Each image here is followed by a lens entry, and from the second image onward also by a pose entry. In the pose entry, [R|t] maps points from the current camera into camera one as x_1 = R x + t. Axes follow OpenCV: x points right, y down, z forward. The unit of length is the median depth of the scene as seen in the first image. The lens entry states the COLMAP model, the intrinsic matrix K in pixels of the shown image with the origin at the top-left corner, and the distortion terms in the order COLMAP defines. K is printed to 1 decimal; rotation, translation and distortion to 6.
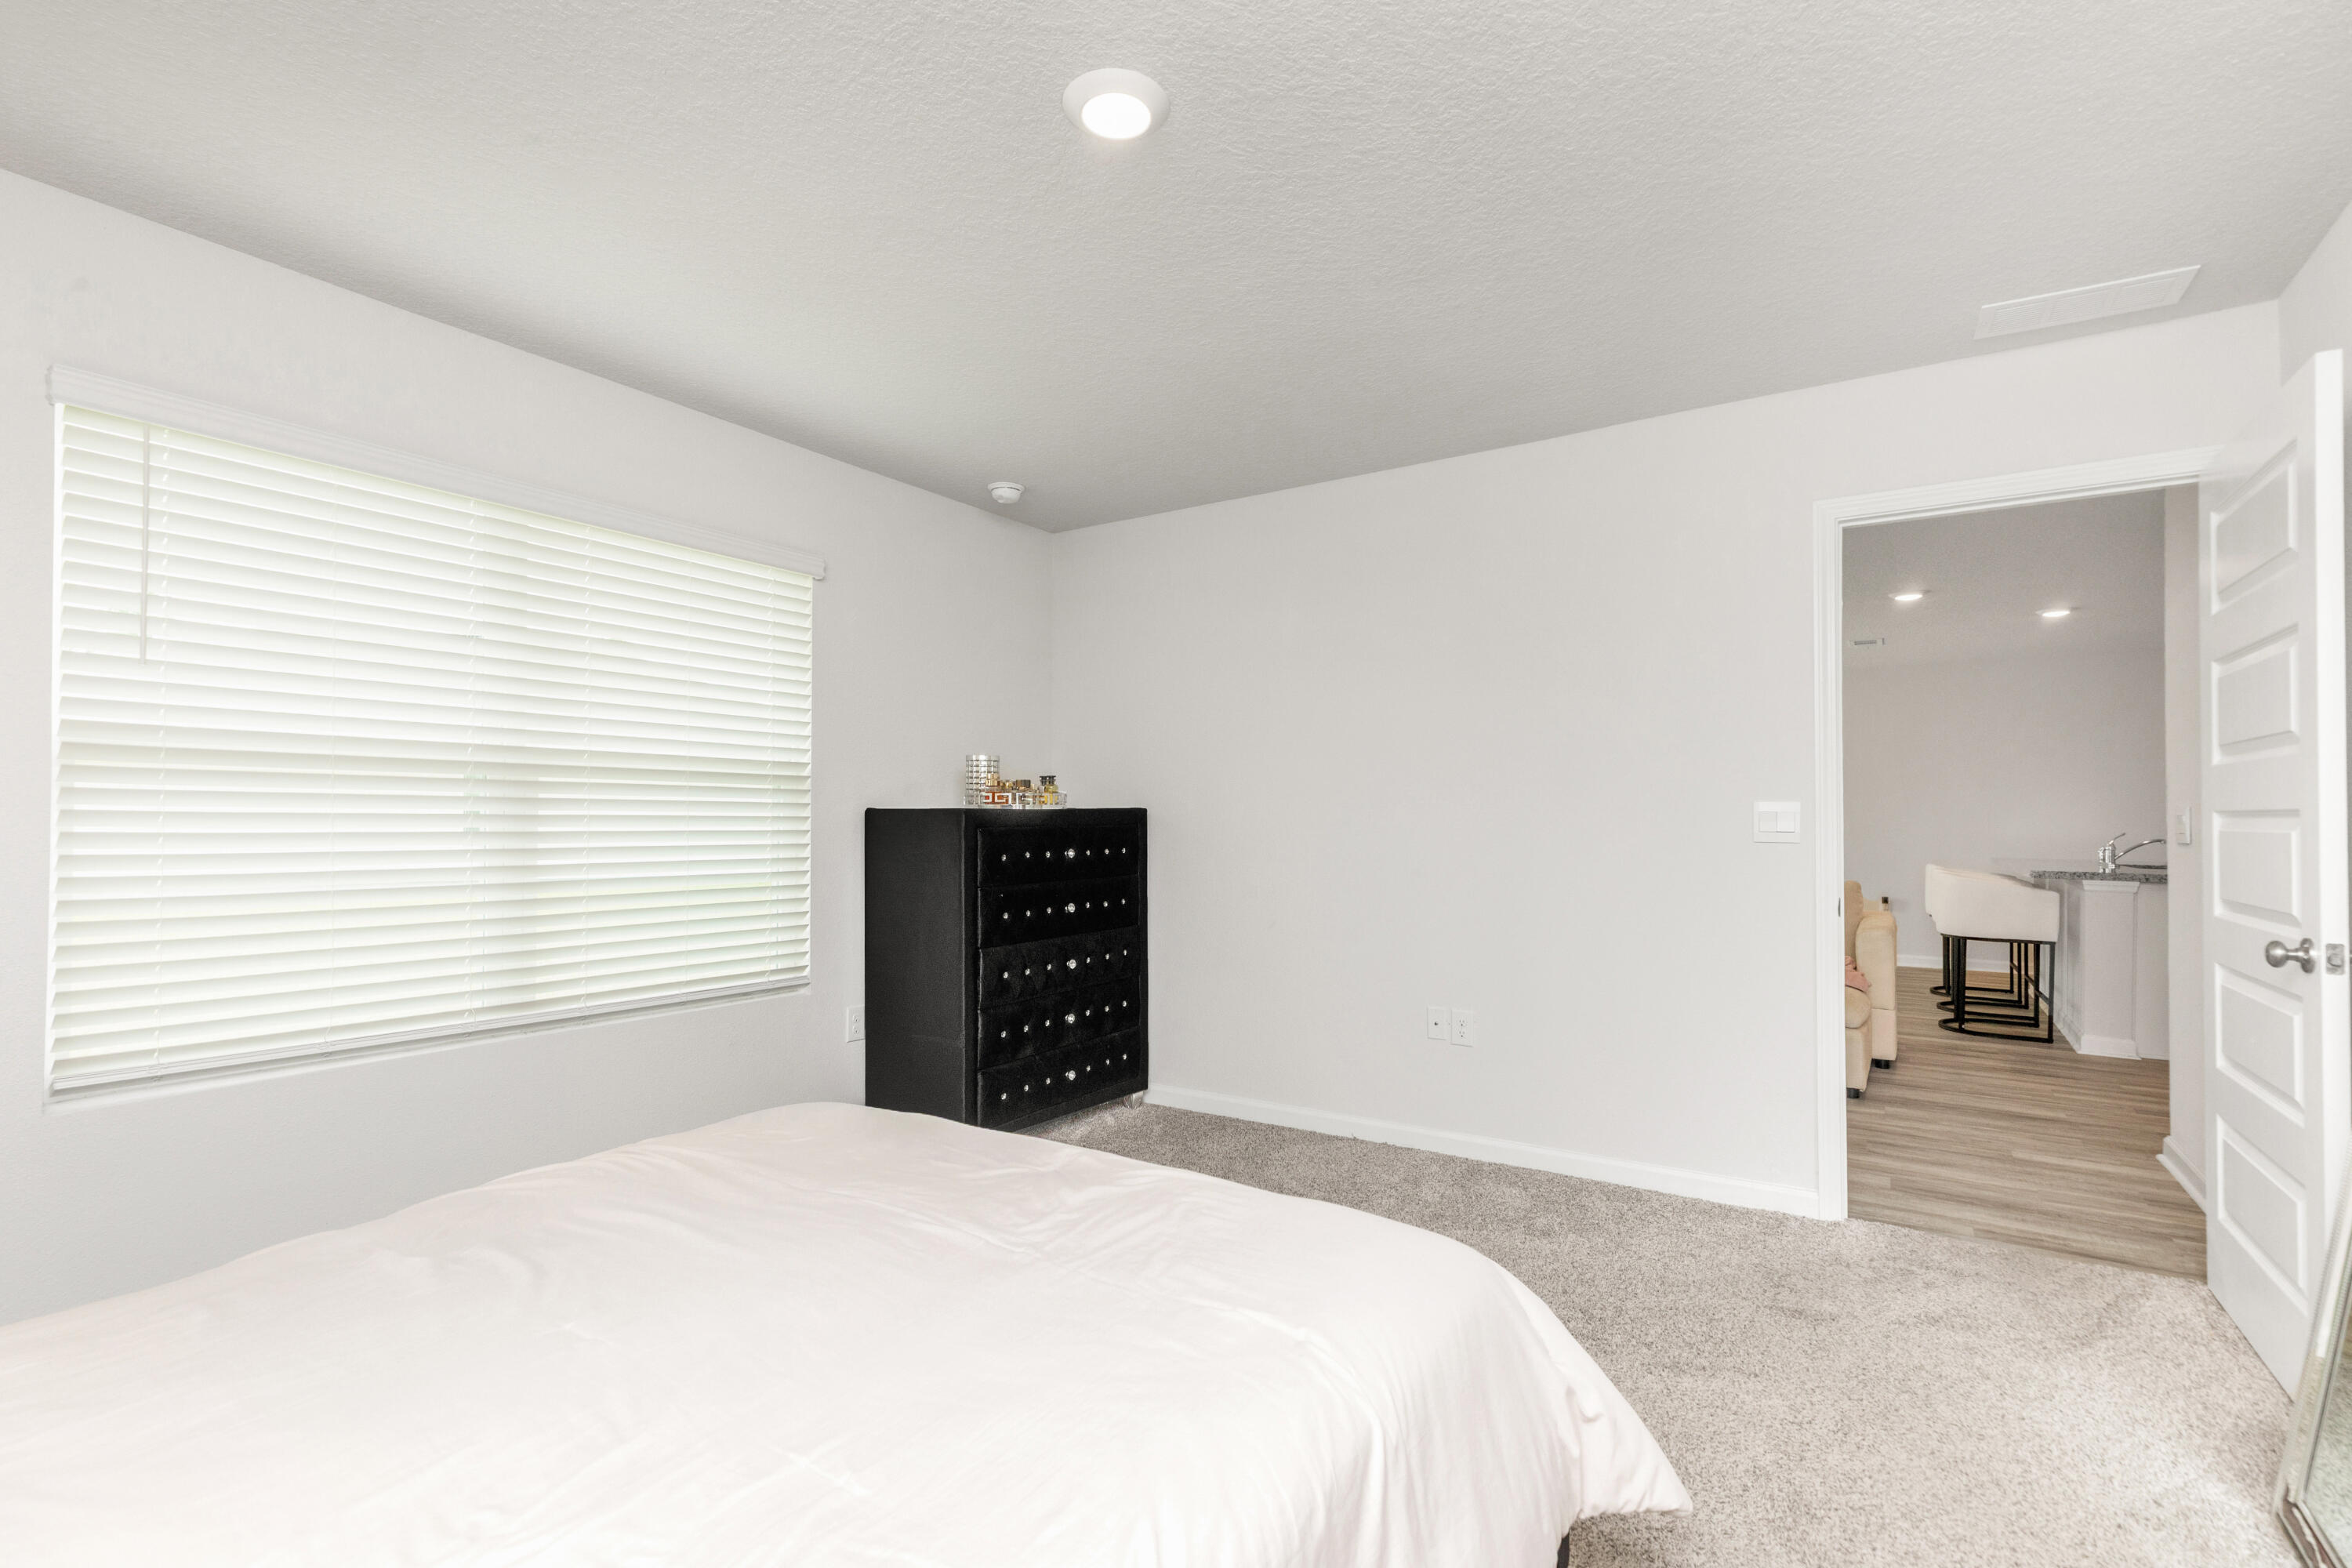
lens RADIAL K [[1094.4, 0, 1168.1], [0, 1094.4, 797.9], [0, 0, 1]] dist [0.005176, 0.000021]
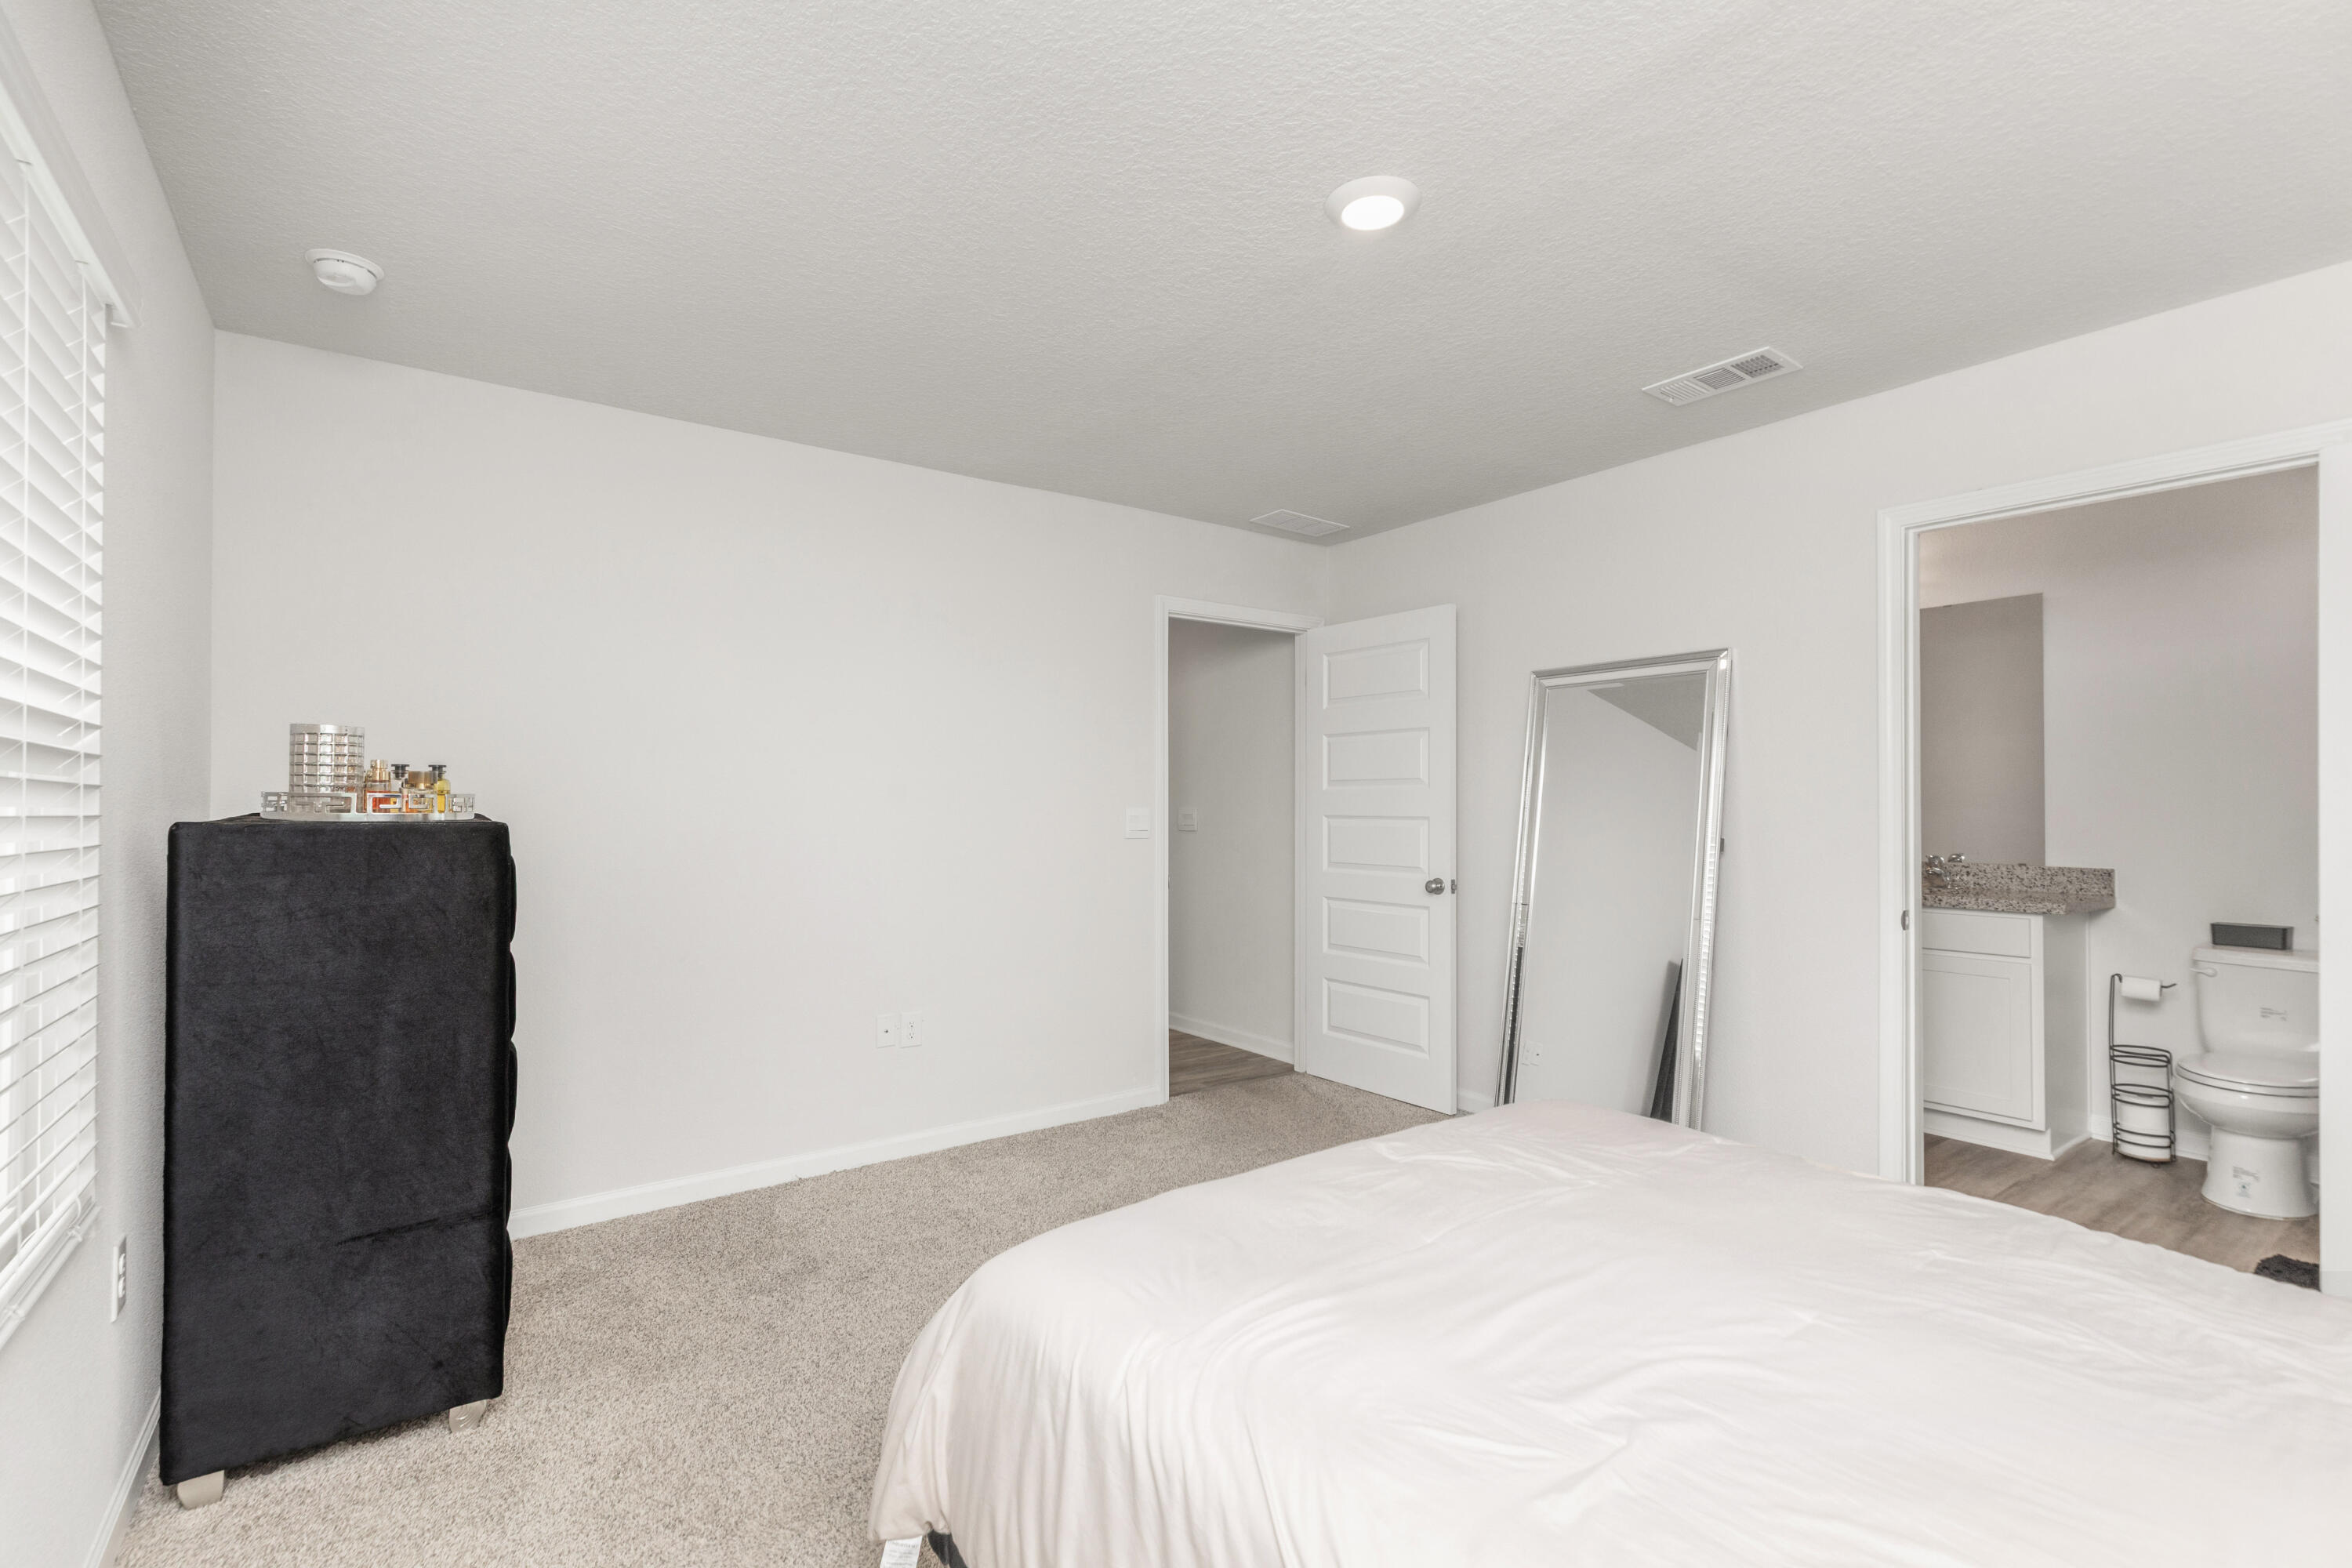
lens RADIAL K [[1094.4, 0, 1168.1], [0, 1094.4, 797.9], [0, 0, 1]] dist [0.005176, 0.000021]
pose [[0.355474, 0.003767, 0.934679, -0.607161], [-0.007501, 0.999971, -0.001177, -0.003713], [-0.934656, -0.006592, 0.355492, 0.428814]]
